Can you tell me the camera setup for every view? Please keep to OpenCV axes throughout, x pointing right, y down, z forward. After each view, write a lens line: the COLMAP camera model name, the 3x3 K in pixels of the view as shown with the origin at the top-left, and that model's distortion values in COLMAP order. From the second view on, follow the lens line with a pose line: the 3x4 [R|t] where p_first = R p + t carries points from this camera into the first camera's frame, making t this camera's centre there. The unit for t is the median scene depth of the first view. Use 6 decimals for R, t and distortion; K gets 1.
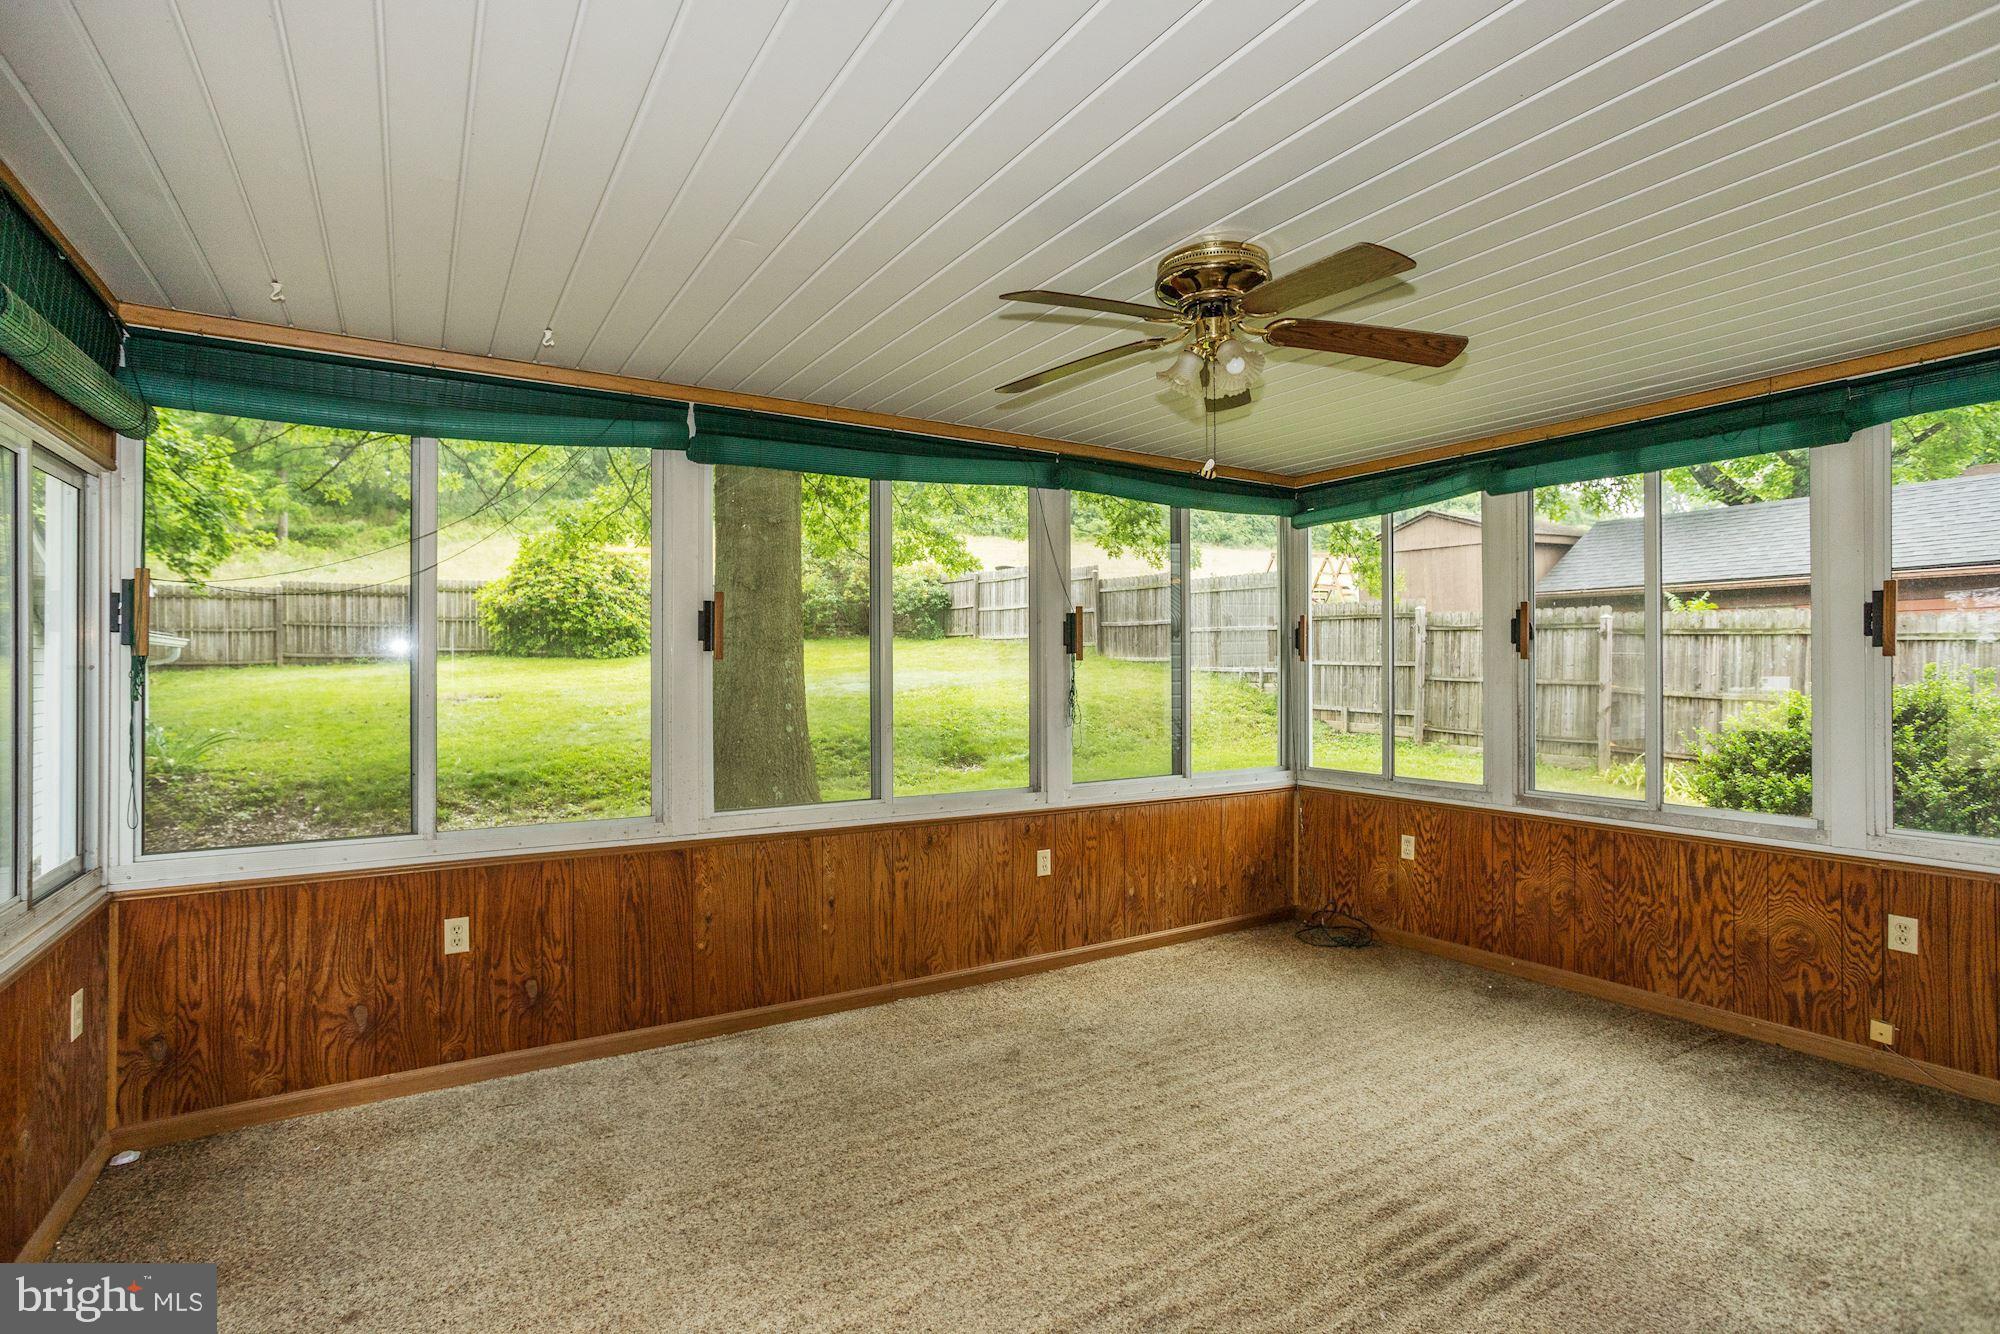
lens RADIAL K [[960.7, 0, 988.0], [0, 960.7, 665.1], [0, 0, 1]] dist [-0.065887, 0.036904]
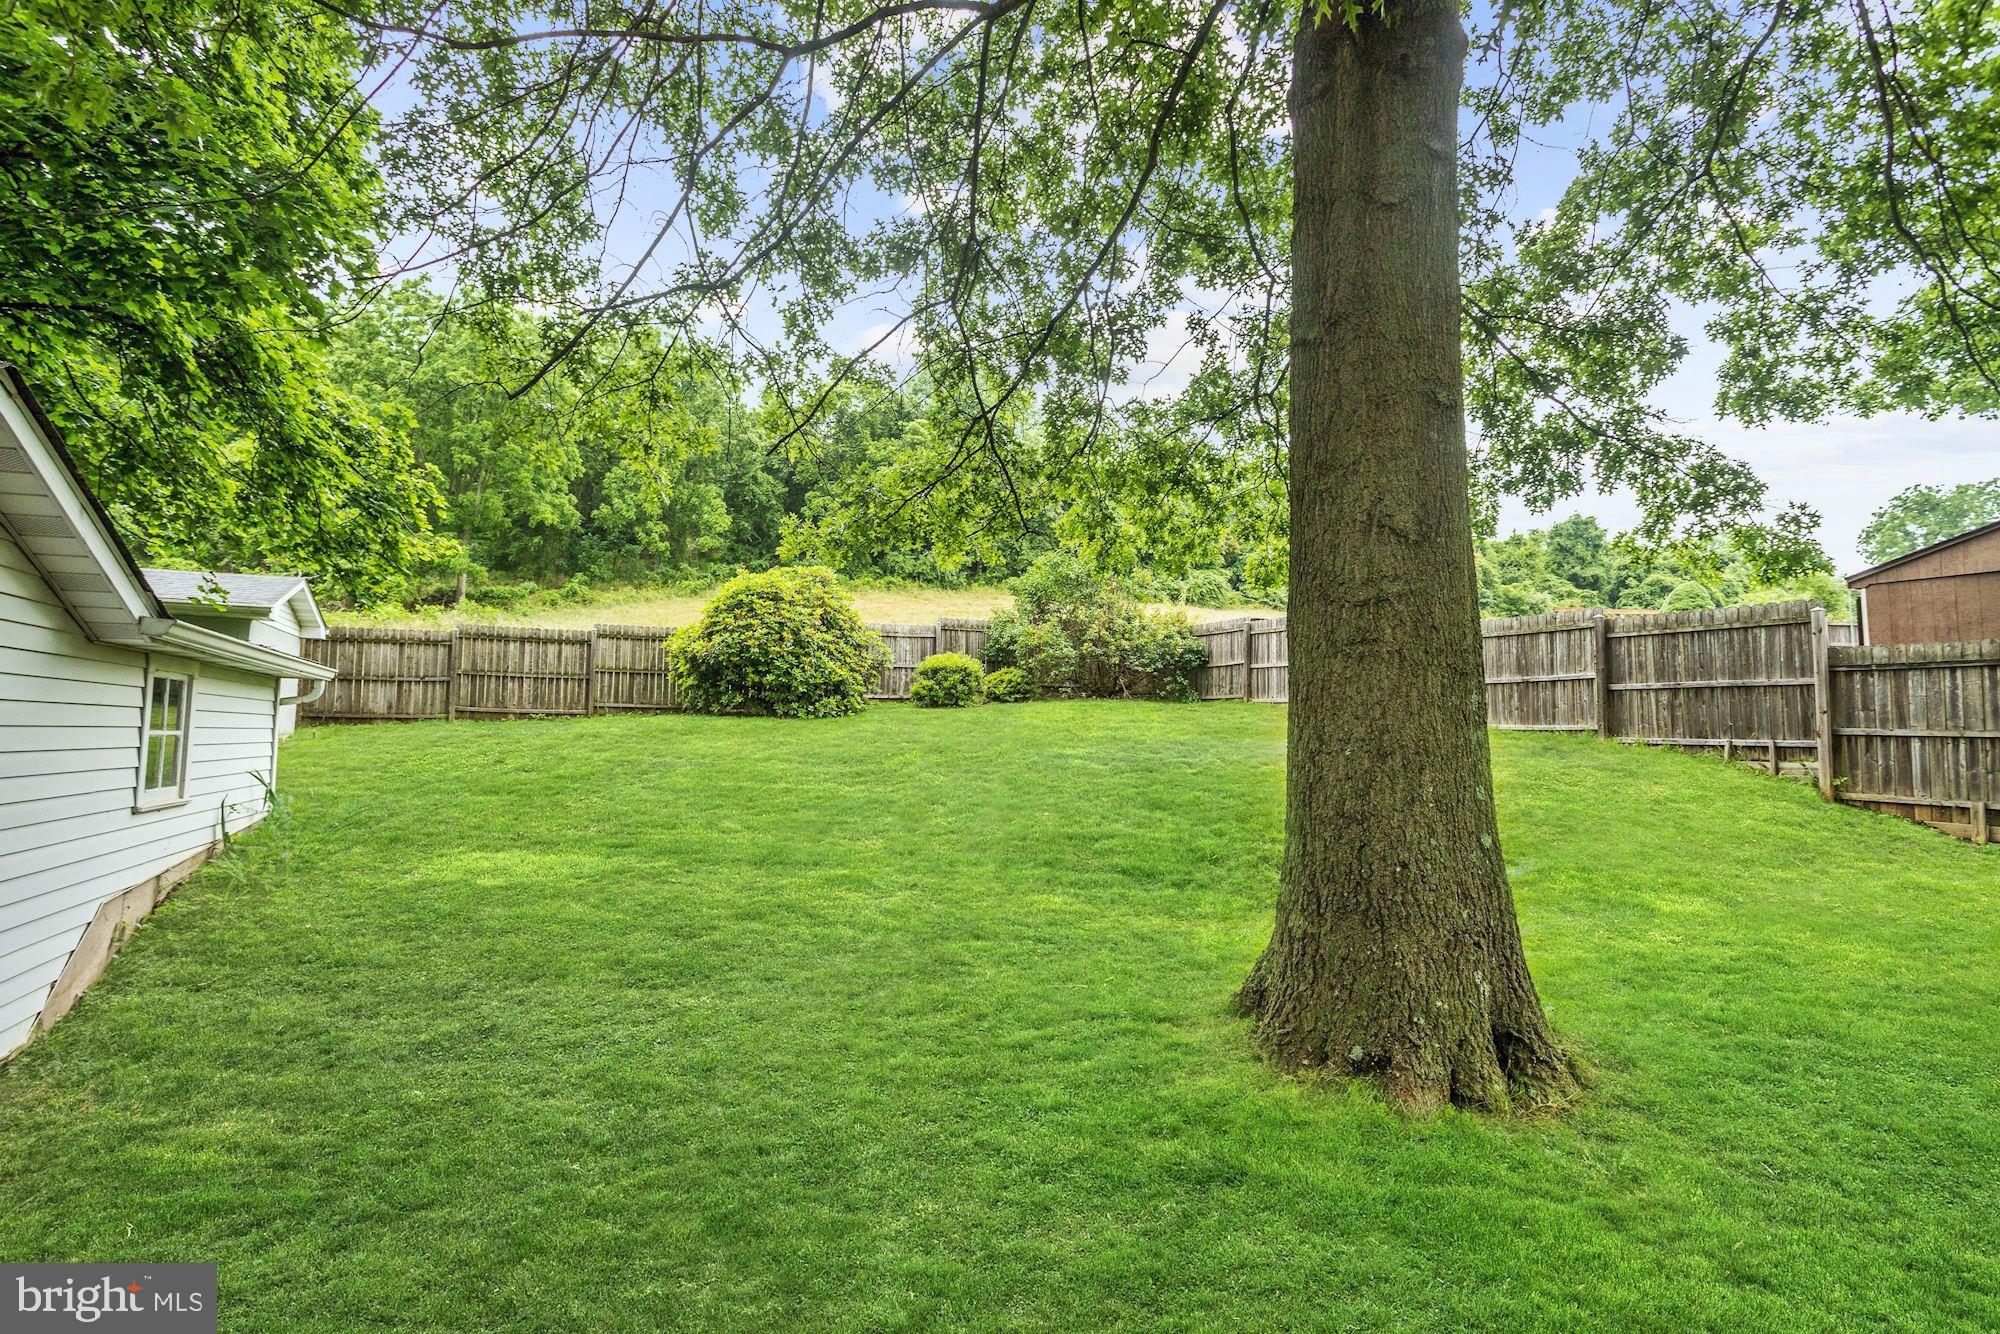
lens RADIAL K [[960.7, 0, 988.0], [0, 960.7, 665.1], [0, 0, 1]] dist [-0.065887, 0.036904]
pose [[0.991307, 0.007038, -0.131379, -0.203381], [-0.017095, 0.996993, -0.075583, 0.010657], [0.130452, 0.077172, 0.988447, 0.268464]]
